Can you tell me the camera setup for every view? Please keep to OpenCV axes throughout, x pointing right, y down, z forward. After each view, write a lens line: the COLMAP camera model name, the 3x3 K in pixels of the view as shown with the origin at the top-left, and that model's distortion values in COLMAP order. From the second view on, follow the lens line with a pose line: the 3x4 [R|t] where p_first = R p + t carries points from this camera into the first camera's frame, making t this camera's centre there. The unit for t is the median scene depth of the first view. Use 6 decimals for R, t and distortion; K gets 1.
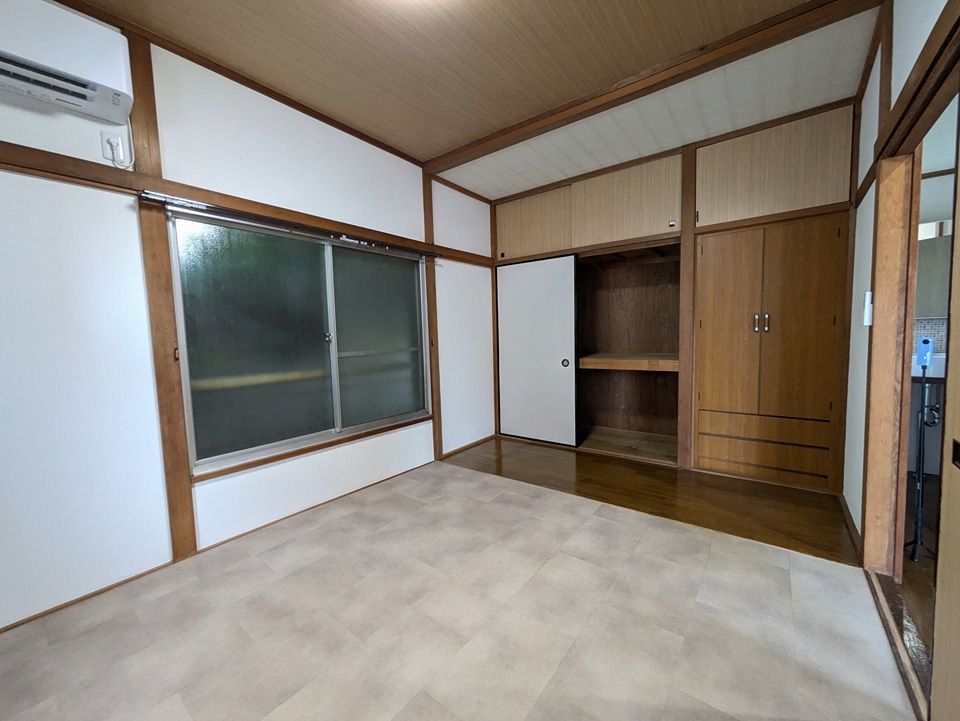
lens RADIAL K [[381.8, 0, 482.7], [0, 381.8, 363.1], [0, 0, 1]] dist [-0.002310, -0.000032]
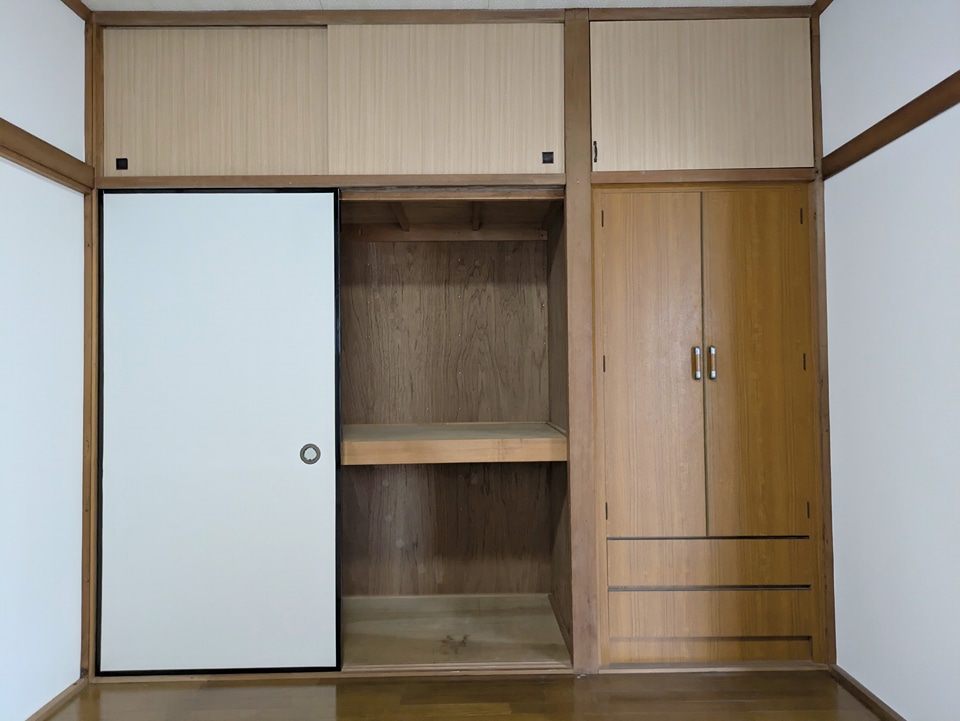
lens RADIAL K [[716.8, 0, 478.6], [0, 716.8, 354.0], [0, 0, 1]] dist [0.036497, -0.021923]
pose [[0.788456, 0.034271, 0.614136, -0.119647], [0.039809, 0.993510, -0.106550, -0.018622], [-0.613802, 0.108458, 0.781975, 0.332141]]
